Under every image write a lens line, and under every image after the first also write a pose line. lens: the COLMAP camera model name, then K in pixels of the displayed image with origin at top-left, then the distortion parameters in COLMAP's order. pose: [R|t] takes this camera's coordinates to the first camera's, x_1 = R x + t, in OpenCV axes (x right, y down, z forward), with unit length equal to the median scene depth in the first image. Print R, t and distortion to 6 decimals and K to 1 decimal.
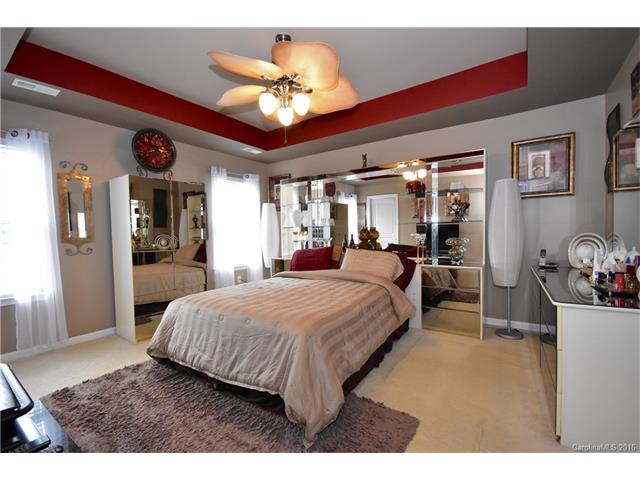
lens RADIAL K [[282.5, 0, 321.2], [0, 282.5, 239.8], [0, 0, 1]] dist [-0.000200, 0.000087]
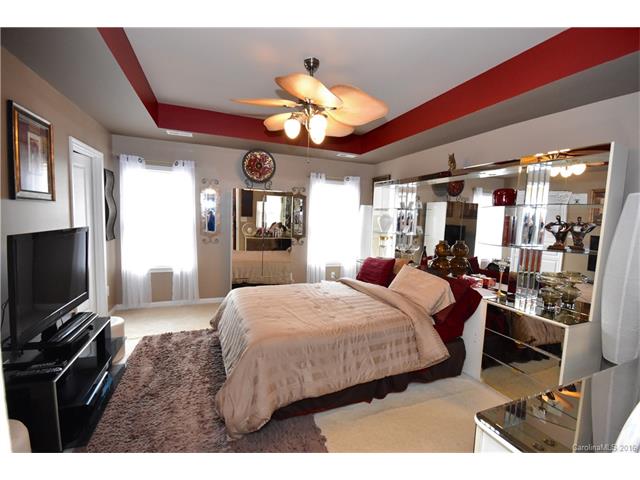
lens RADIAL K [[282.5, 0, 318.3], [0, 282.5, 240.6], [0, 0, 1]] dist [-0.000200, 0.000087]
pose [[0.831232, 0.096285, -0.547524, 0.319377], [-0.070649, 0.995198, 0.067754, -0.080085], [0.551418, -0.017638, 0.834042, 0.084867]]
